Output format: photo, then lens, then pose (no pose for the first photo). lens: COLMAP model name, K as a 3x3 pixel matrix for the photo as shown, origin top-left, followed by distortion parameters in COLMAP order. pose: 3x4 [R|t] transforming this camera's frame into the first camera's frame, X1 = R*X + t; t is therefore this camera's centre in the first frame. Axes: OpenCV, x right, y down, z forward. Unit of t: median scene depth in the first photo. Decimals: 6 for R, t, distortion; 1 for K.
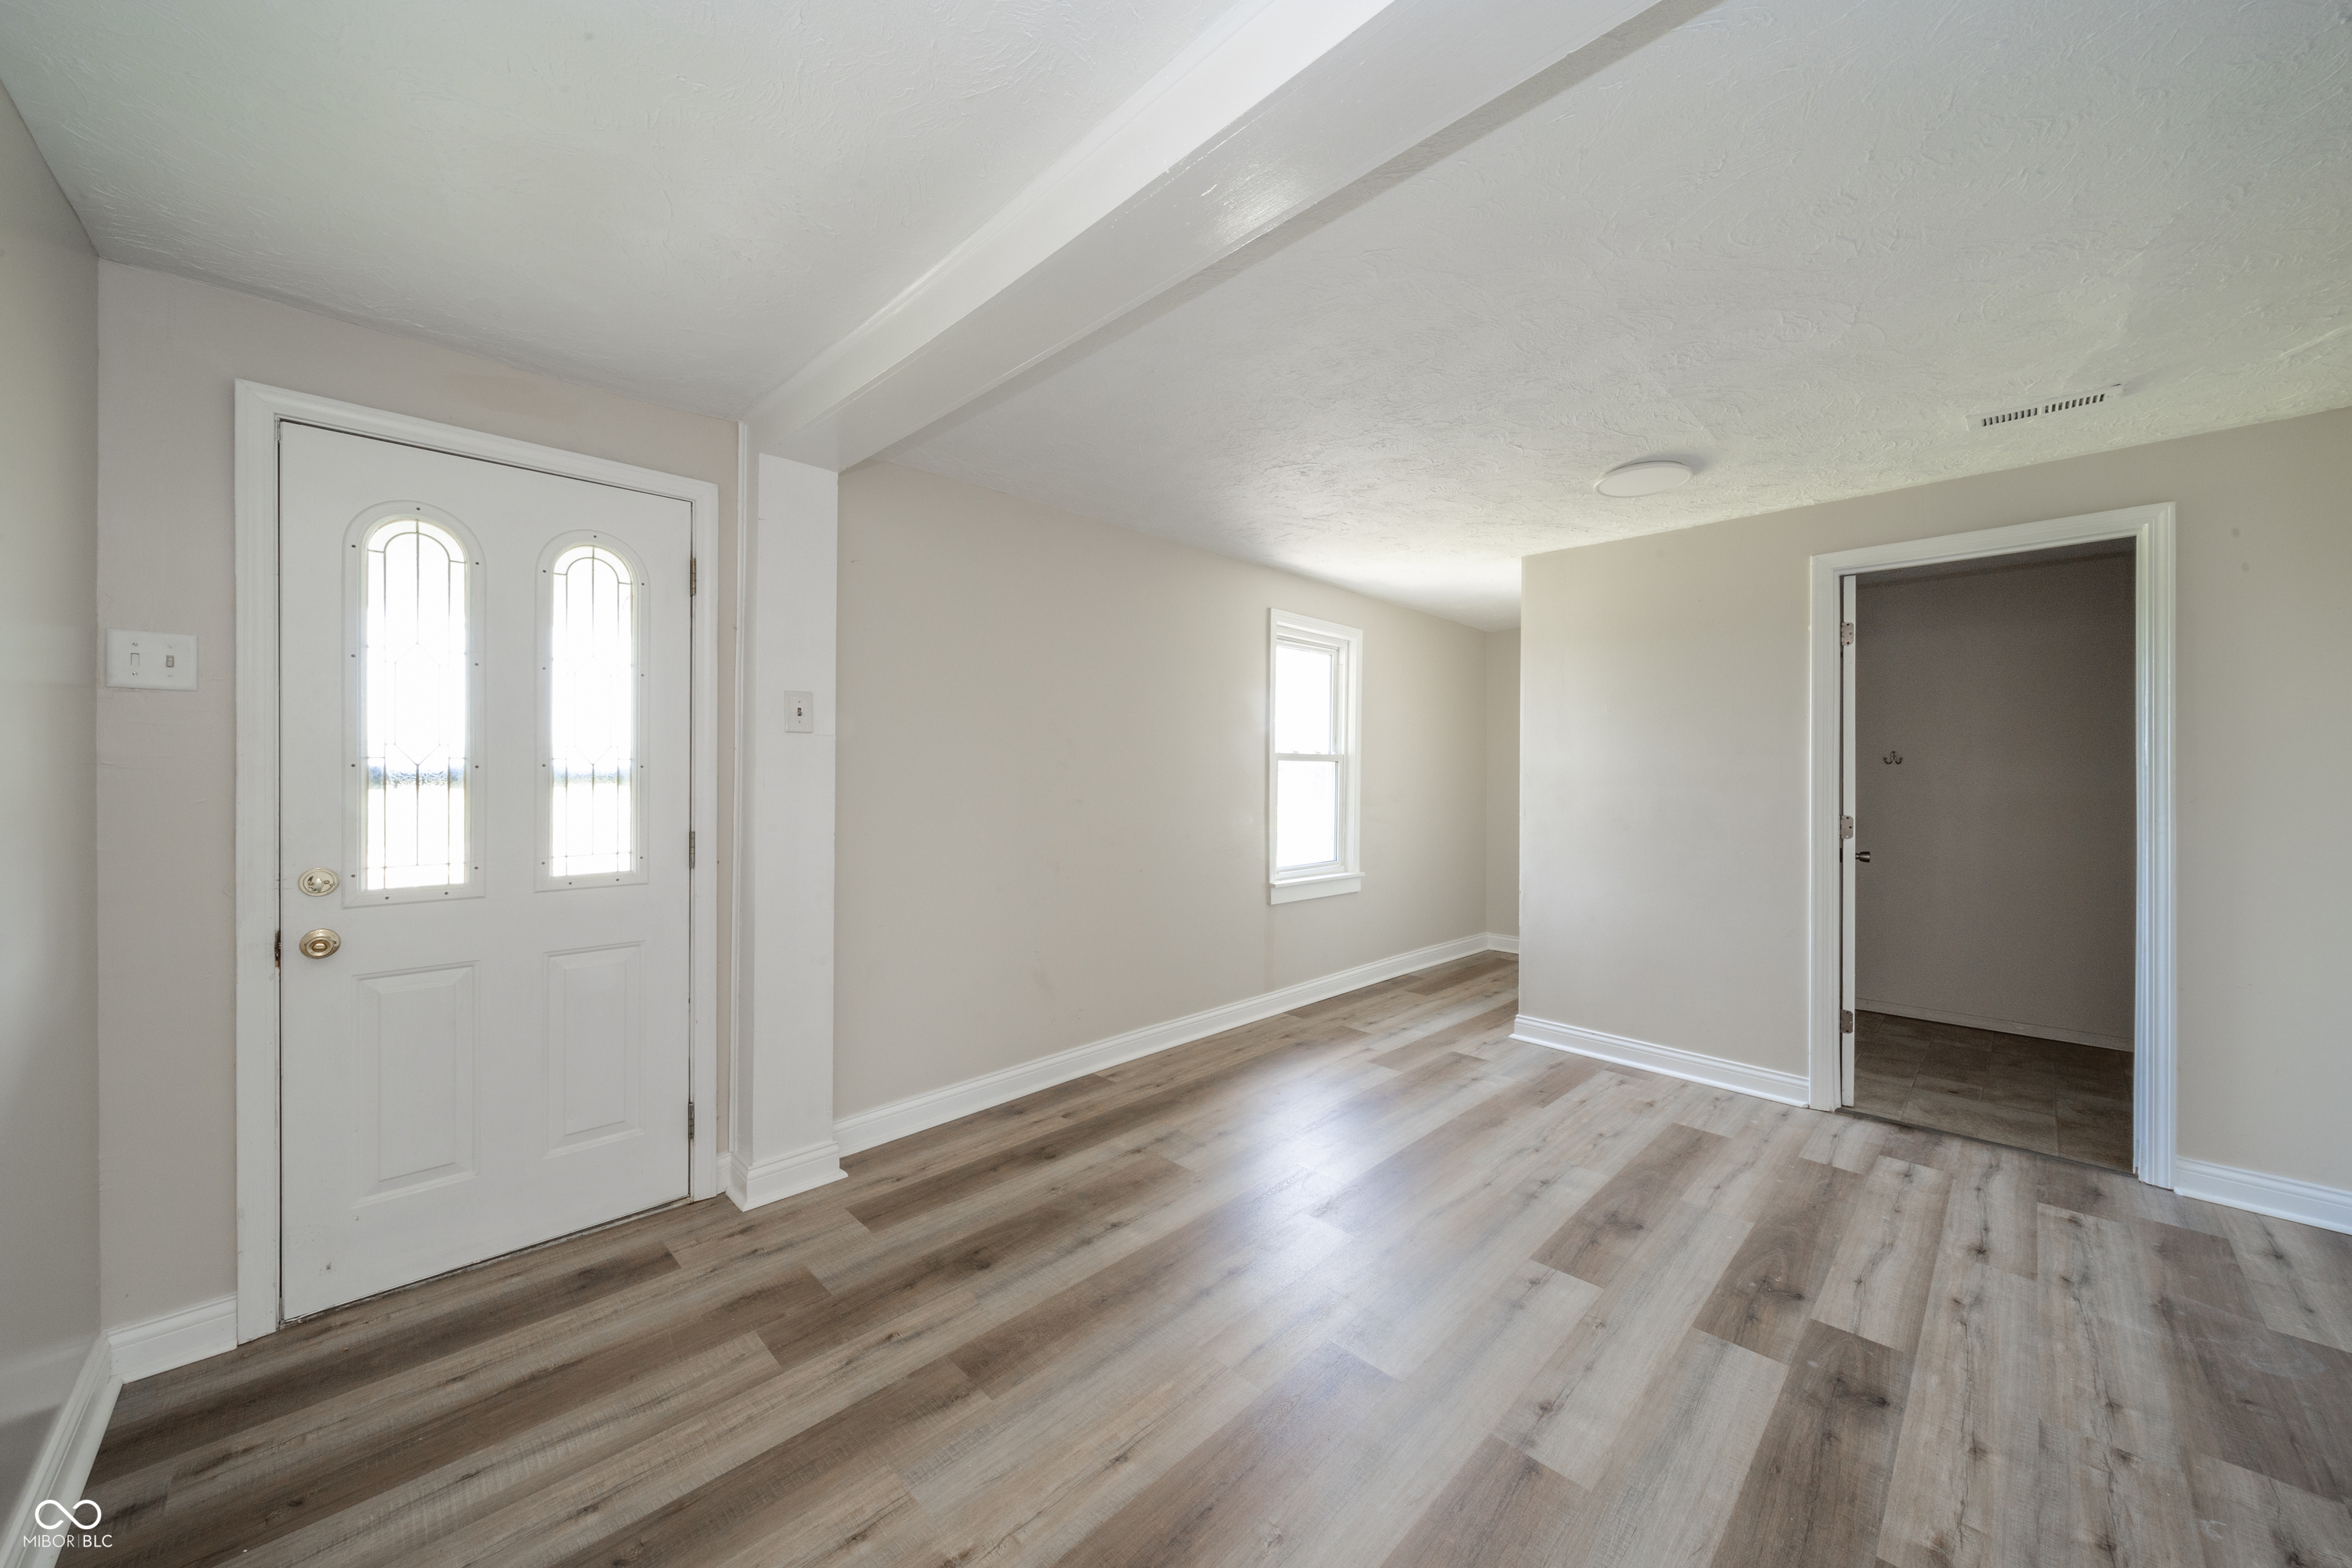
lens RADIAL K [[852.2, 0, 1156.5], [0, 852.2, 780.7], [0, 0, 1]] dist [0.000063, -0.000257]
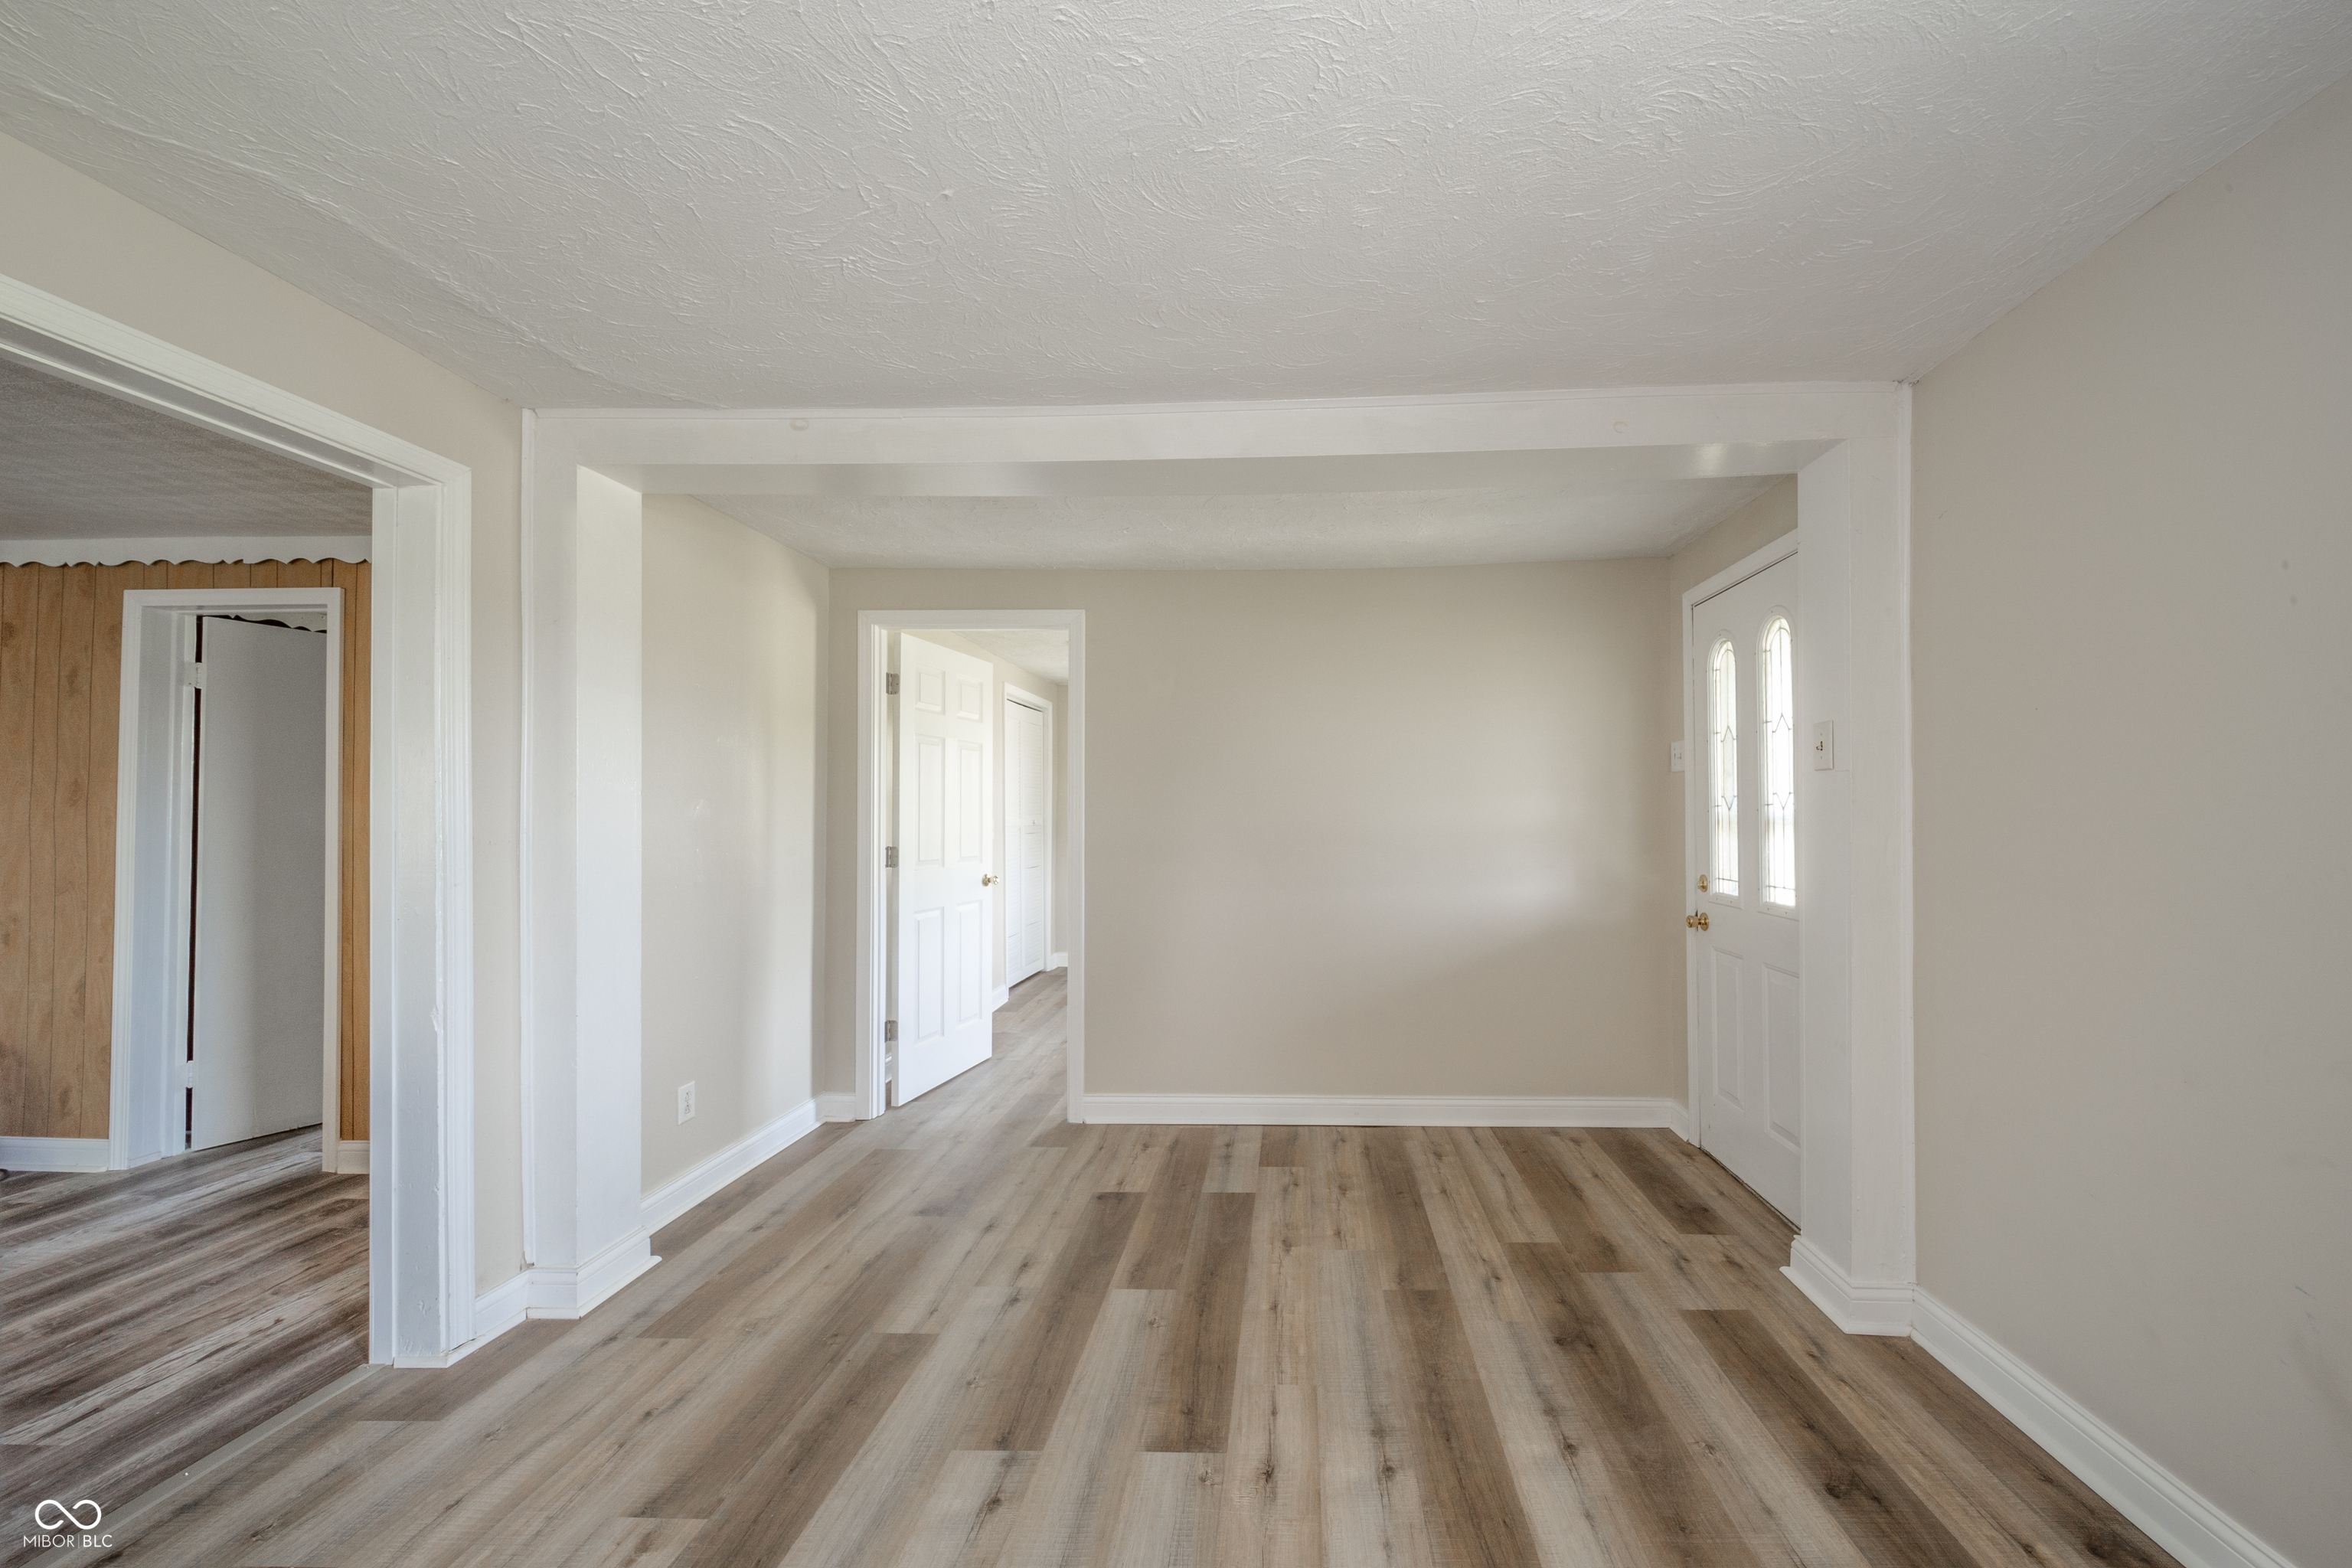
lens RADIAL K [[876.3, 0, 1255.4], [0, 876.3, 810.2], [0, 0, 1]] dist [0.000262, -0.000089]
pose [[-0.720011, -0.003319, -0.693955, 0.642619], [-0.006483, 0.999977, 0.001944, -0.013825], [0.693933, 0.005899, -0.720016, 1.317428]]
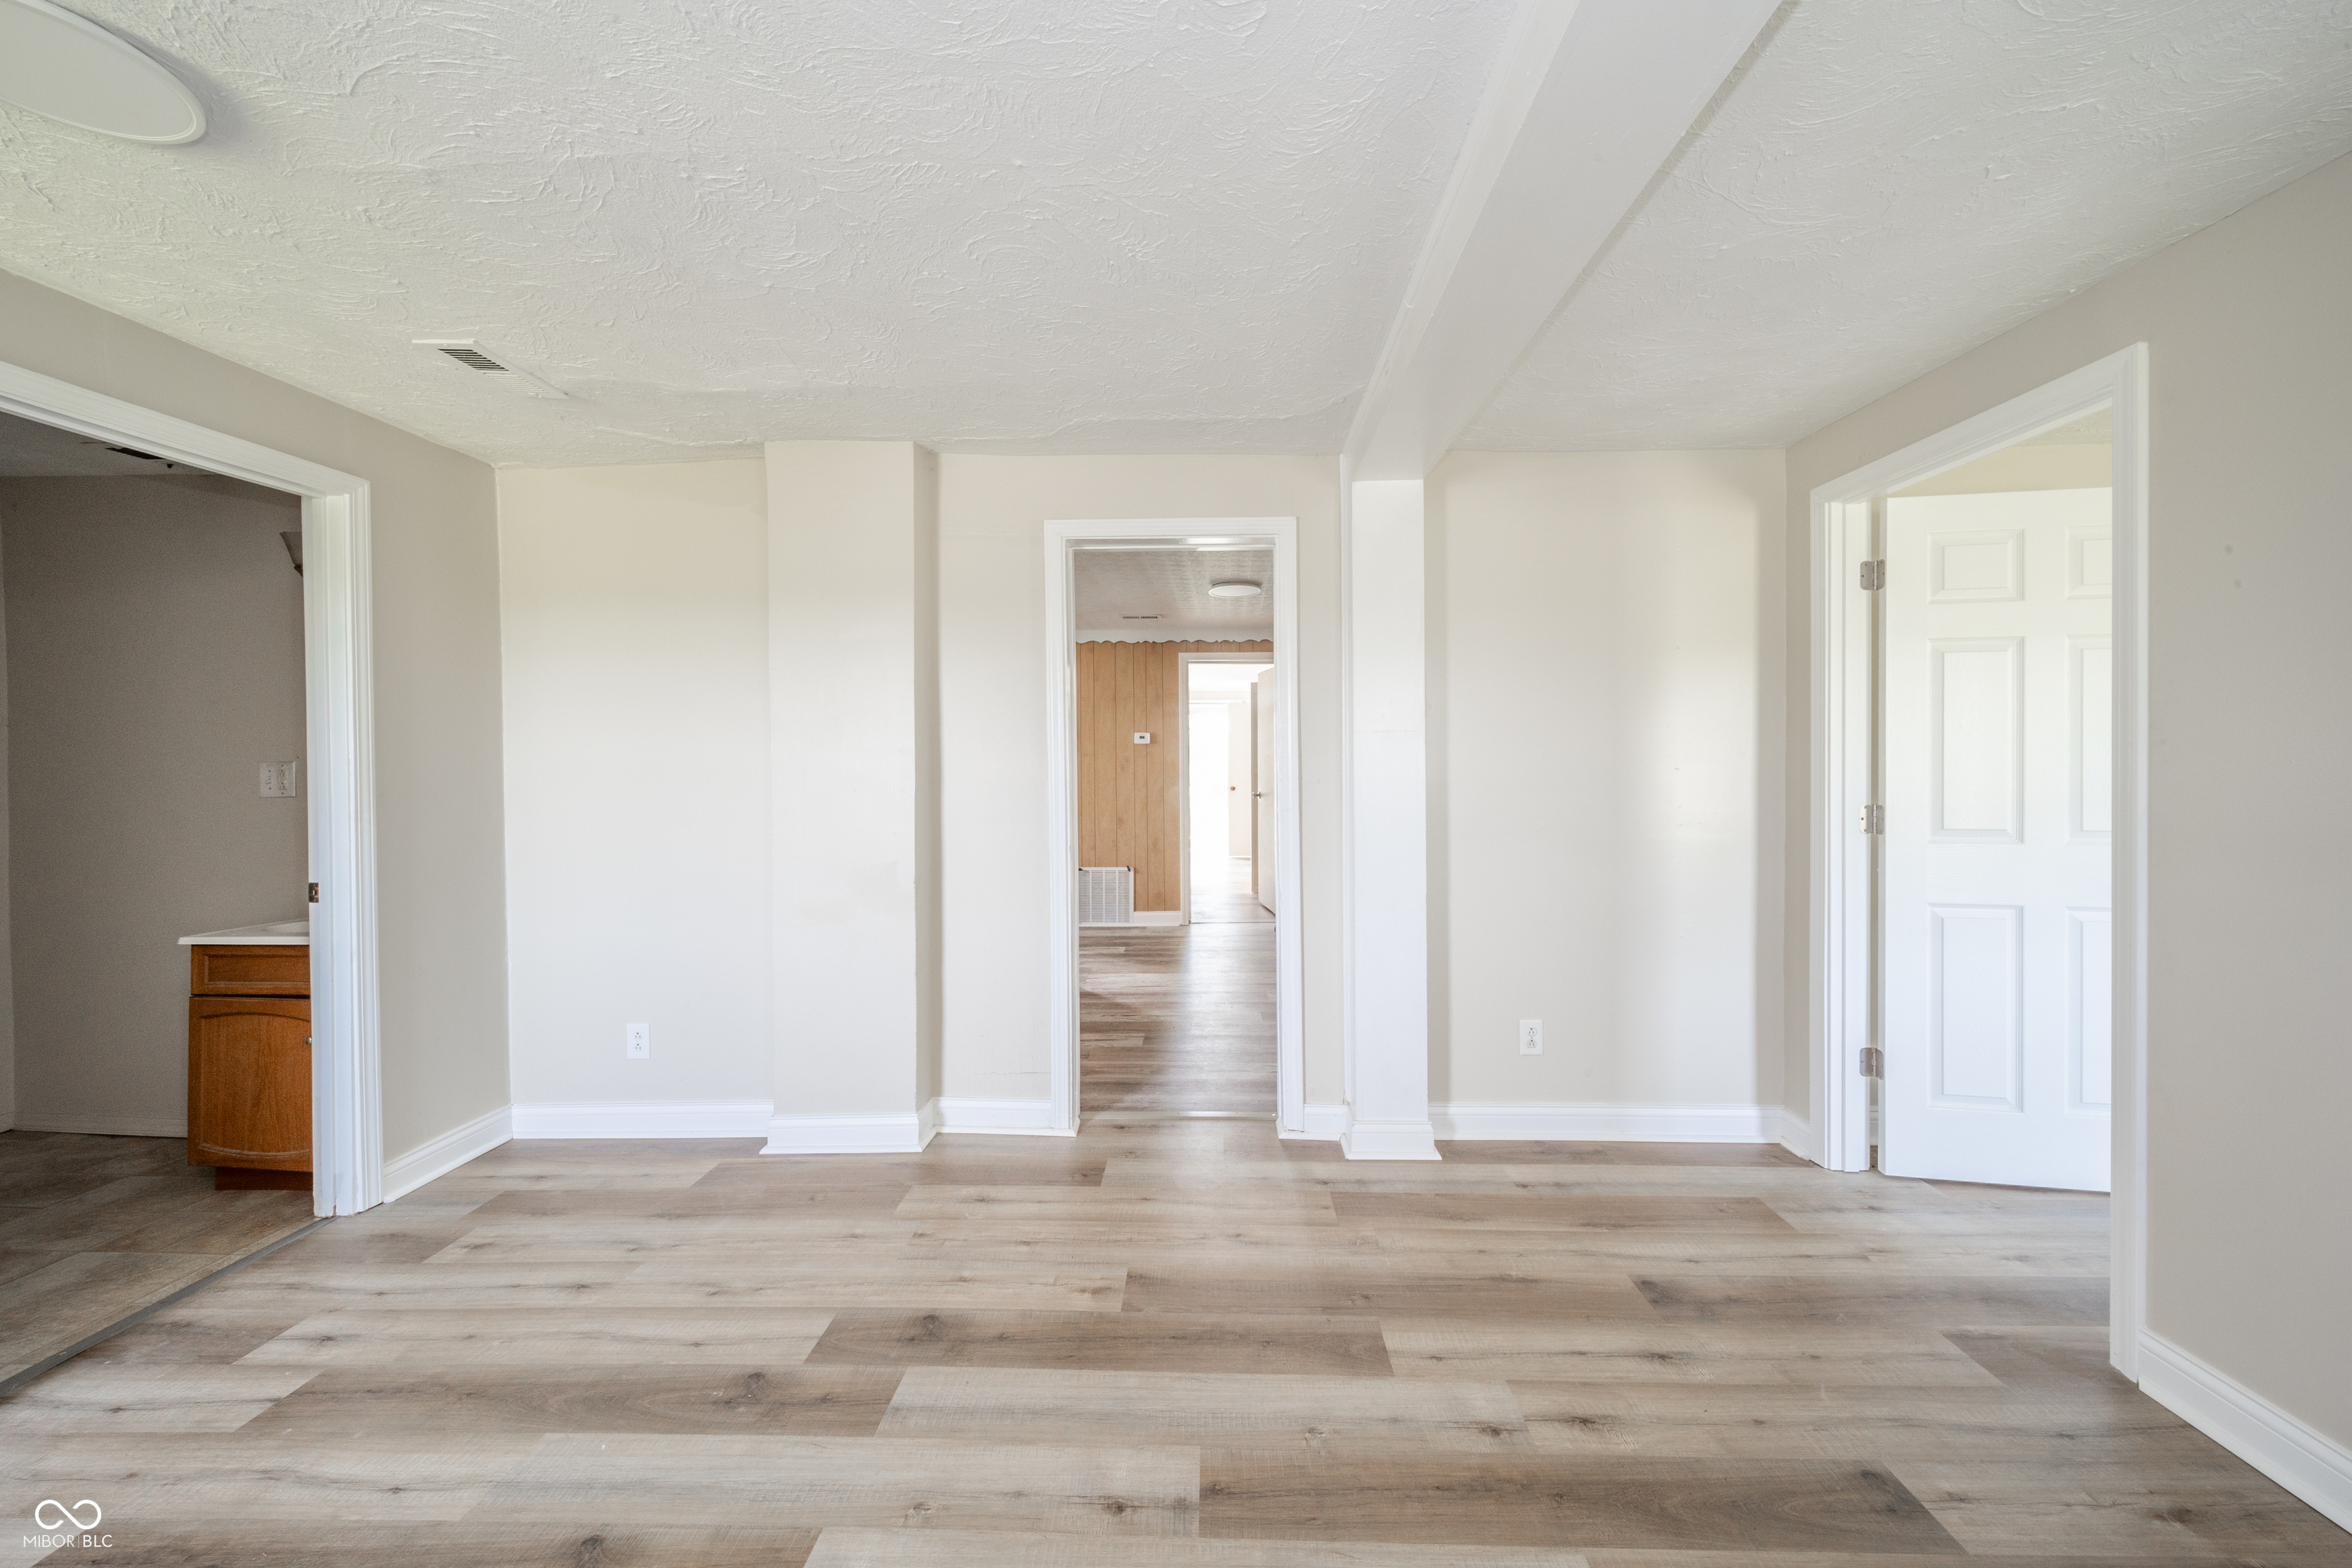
lens RADIAL K [[828.0, 0, 1217.3], [0, 828.0, 761.6], [0, 0, 1]] dist [0.000698, -0.000132]
pose [[-0.719110, -0.000467, 0.694897, -0.136230], [0.010019, 0.999889, 0.011041, -0.016311], [-0.694824, 0.014902, -0.719025, 1.065852]]
